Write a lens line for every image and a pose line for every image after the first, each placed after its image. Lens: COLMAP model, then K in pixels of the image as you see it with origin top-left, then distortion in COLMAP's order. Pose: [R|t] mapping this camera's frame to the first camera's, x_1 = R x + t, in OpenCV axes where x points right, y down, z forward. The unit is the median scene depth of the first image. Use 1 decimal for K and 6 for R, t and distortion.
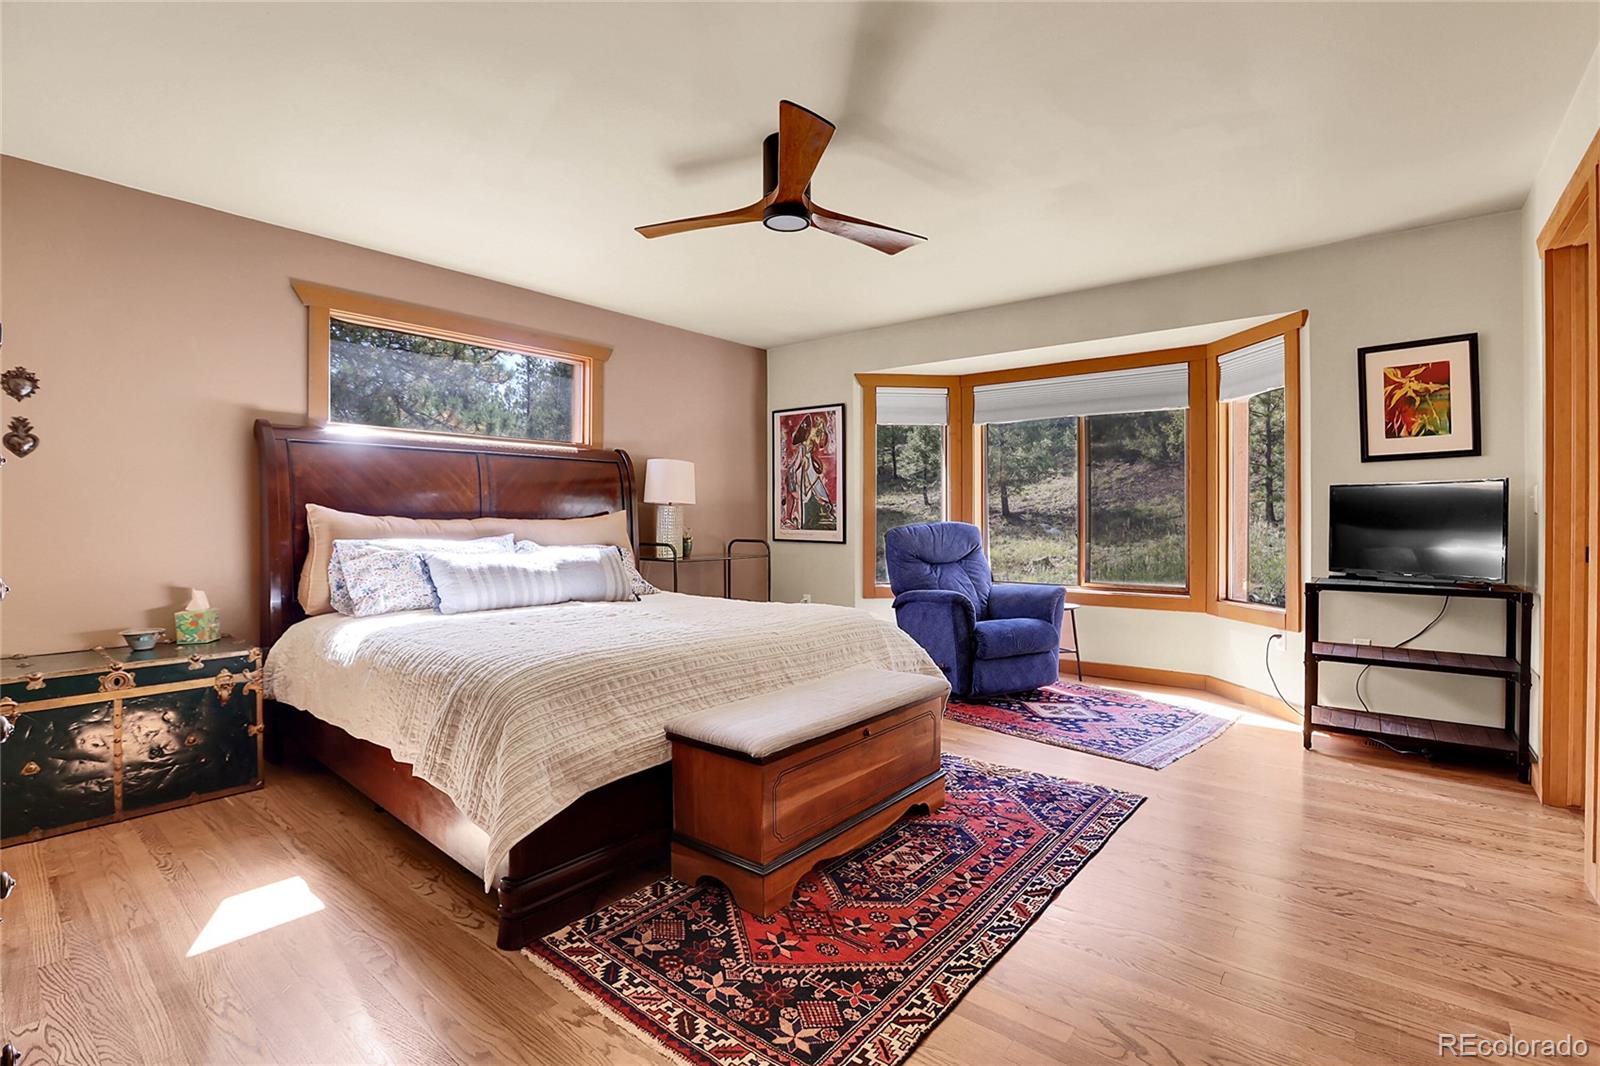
lens RADIAL K [[726.3, 0, 811.3], [0, 726.3, 519.8], [0, 0, 1]] dist [-0.032285, 0.000525]
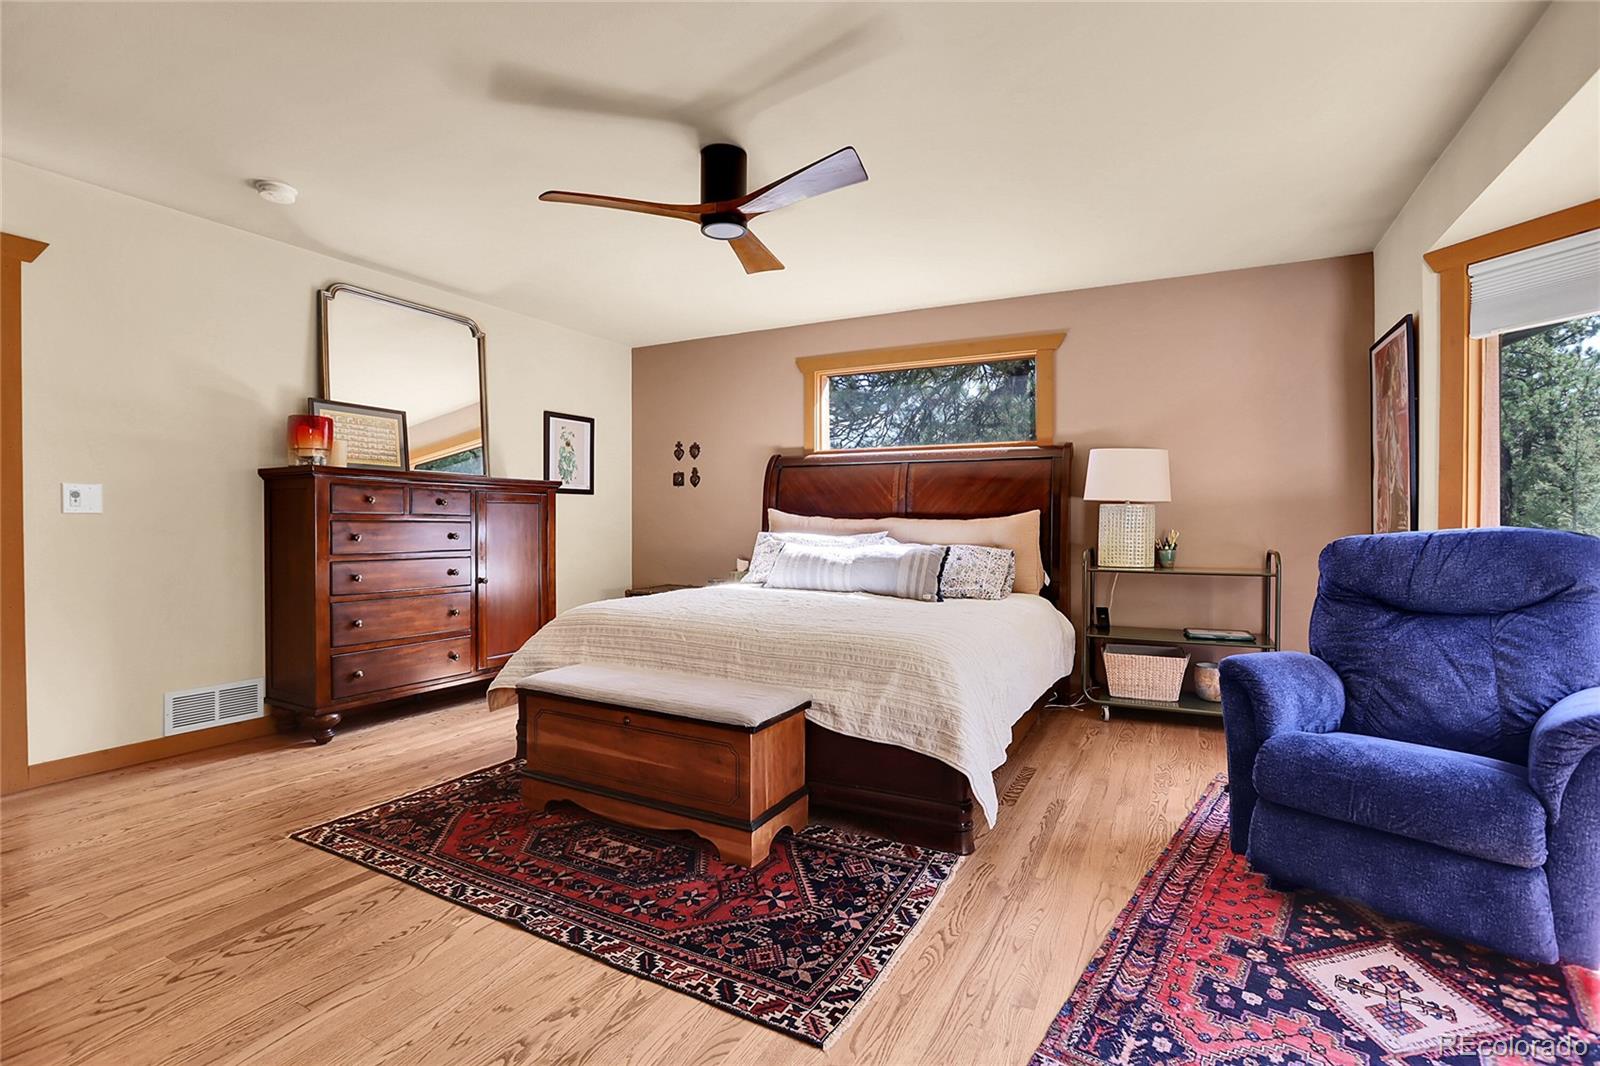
lens RADIAL K [[726.3, 0, 810.4], [0, 726.3, 536.0], [0, 0, 1]] dist [-0.032285, 0.000525]
pose [[0.196727, 0.023249, -0.980183, 0.968166], [-0.005763, 0.999729, 0.022556, 0.000402], [0.980441, 0.001211, 0.196808, 0.885452]]
